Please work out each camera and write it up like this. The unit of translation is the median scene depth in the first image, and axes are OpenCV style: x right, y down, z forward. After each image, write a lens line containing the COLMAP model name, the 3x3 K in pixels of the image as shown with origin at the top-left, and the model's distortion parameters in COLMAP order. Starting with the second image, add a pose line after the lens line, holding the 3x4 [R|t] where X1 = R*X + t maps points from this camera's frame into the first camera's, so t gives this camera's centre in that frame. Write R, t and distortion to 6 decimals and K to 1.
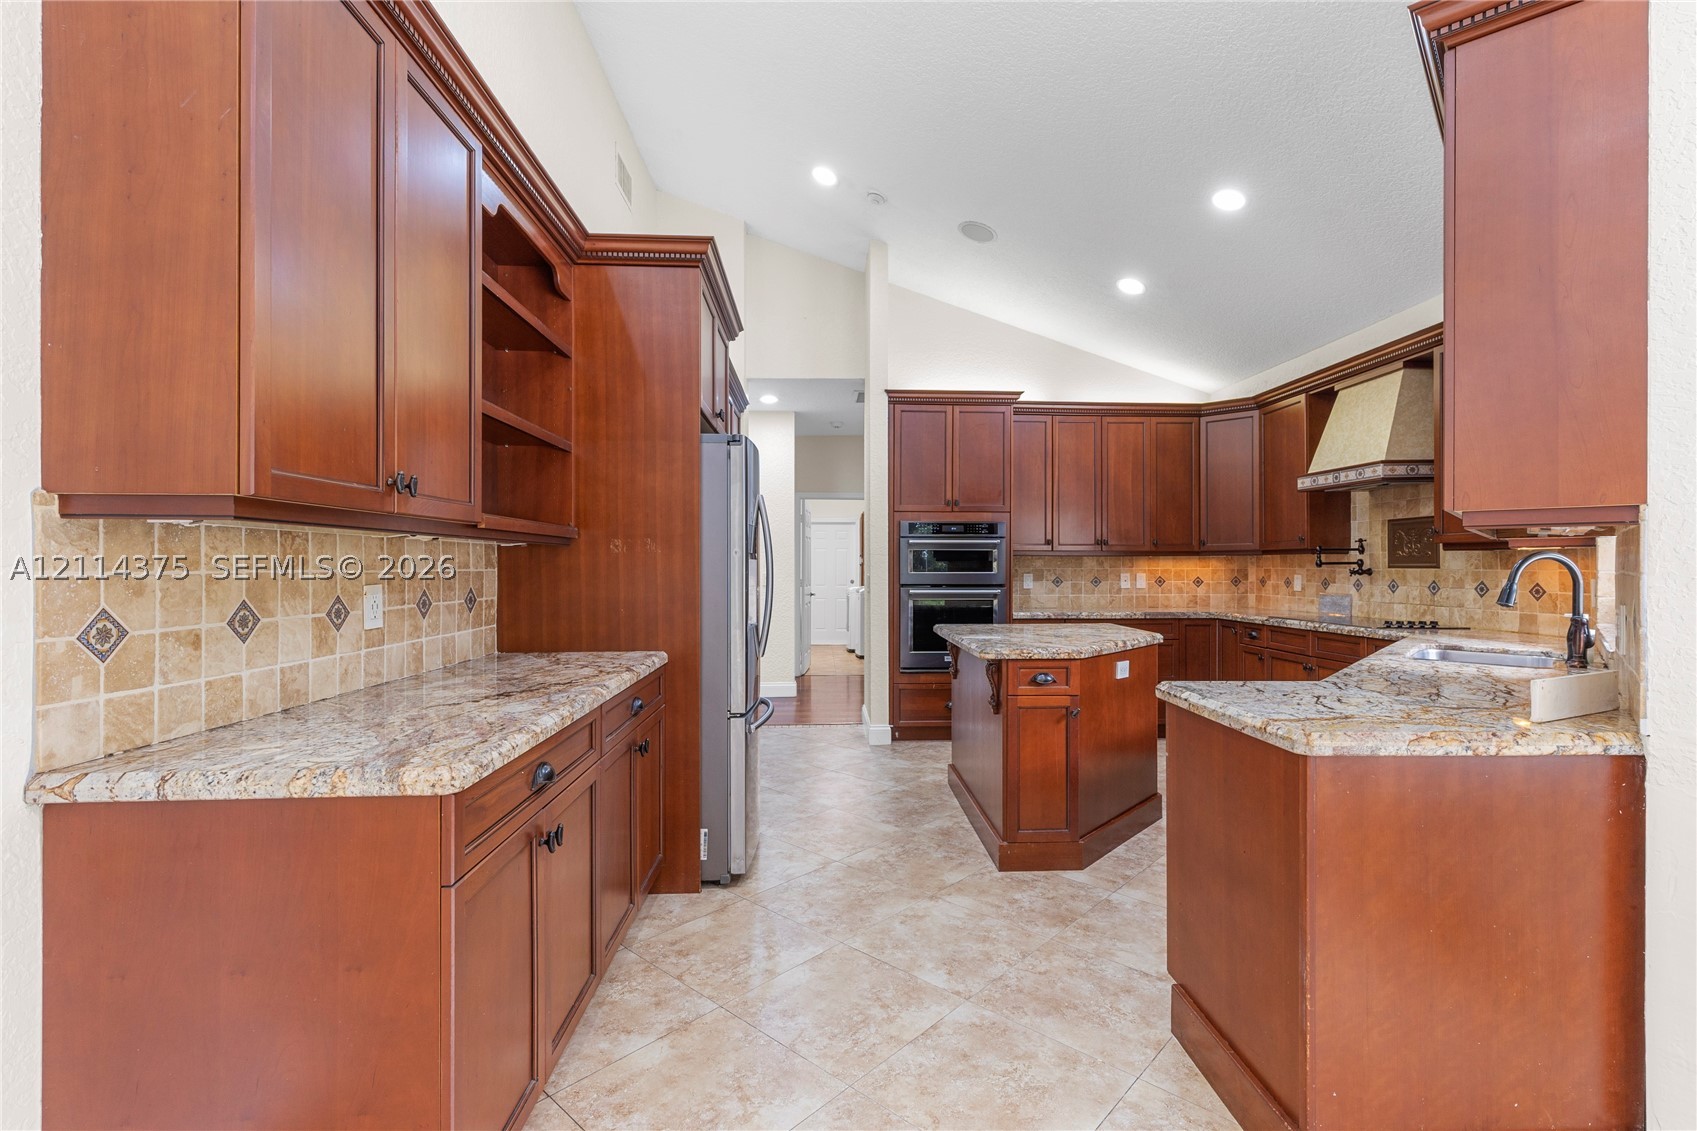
lens RADIAL K [[774.8, 0, 864.5], [0, 774.8, 556.9], [0, 0, 1]] dist [0.003570, 0.000137]
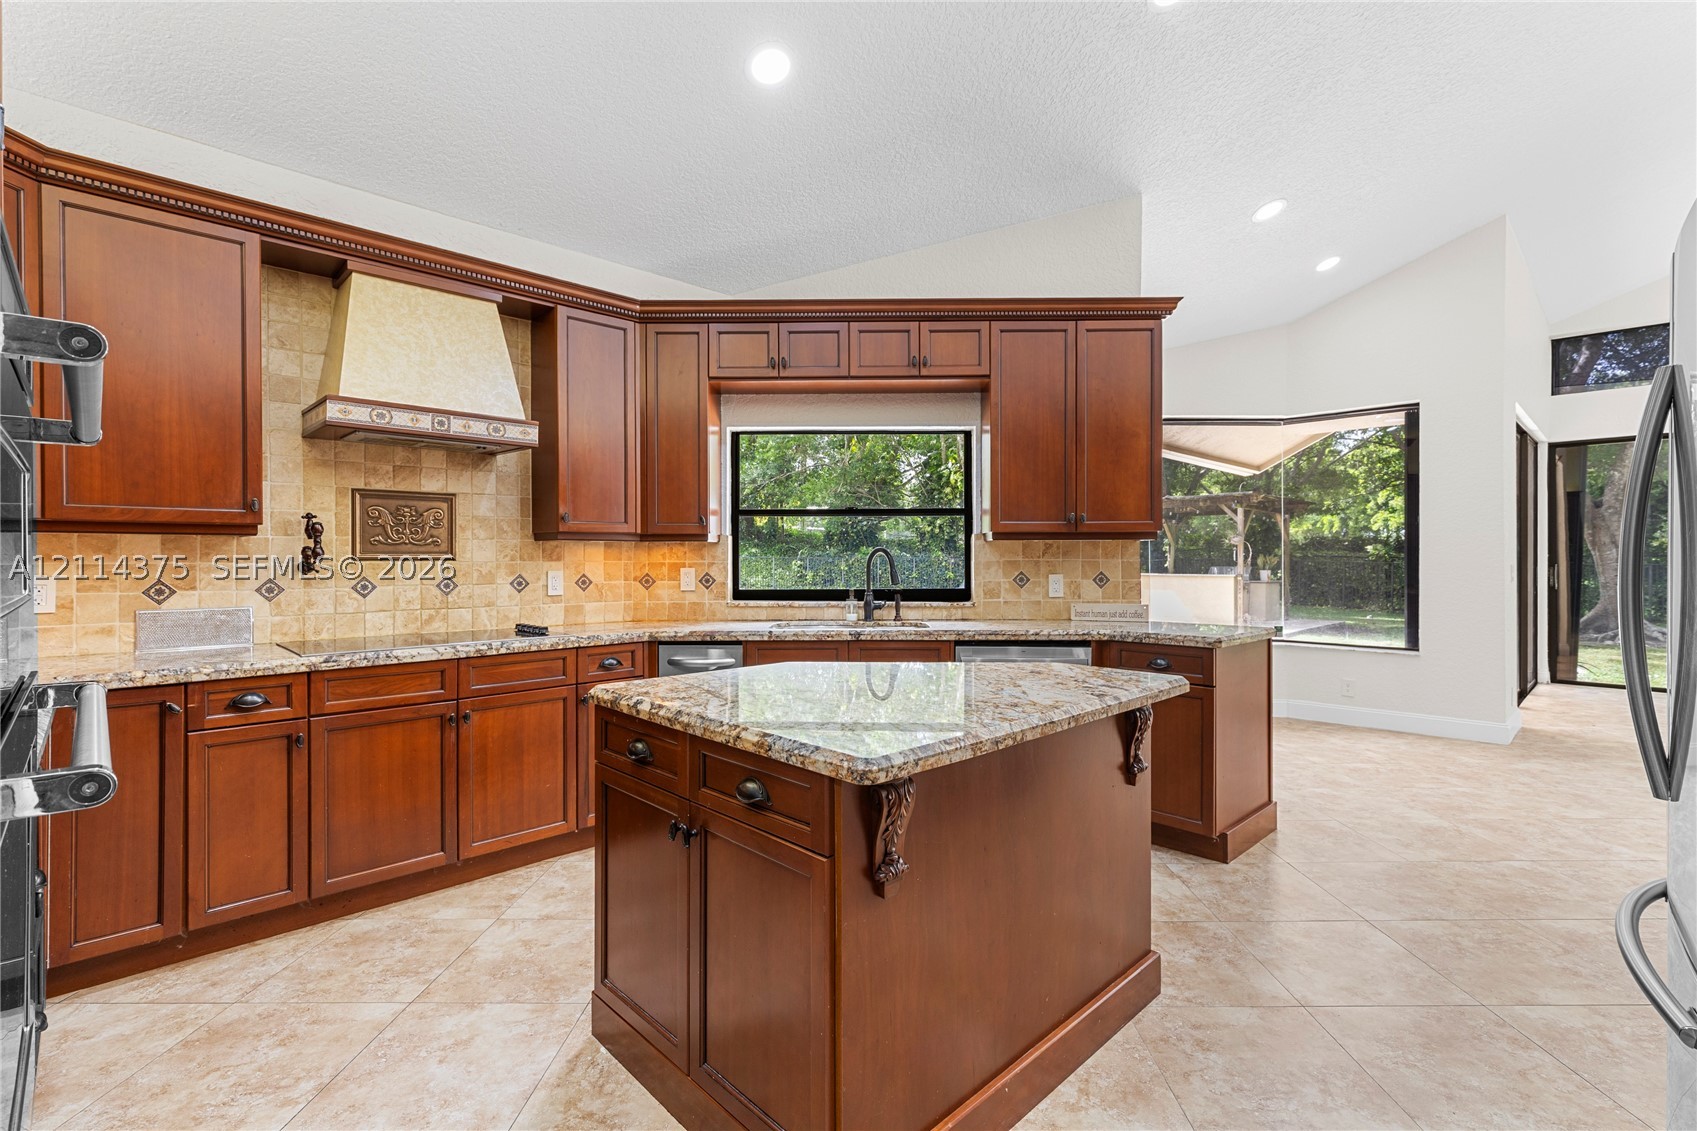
lens RADIAL K [[774.8, 0, 864.5], [0, 774.8, 556.9], [0, 0, 1]] dist [0.003570, 0.000137]
pose [[-0.666295, 0.002303, 0.745685, -0.123372], [-0.006052, 0.999946, -0.008495, 0.015273], [-0.745664, -0.010173, -0.666245, 1.205213]]
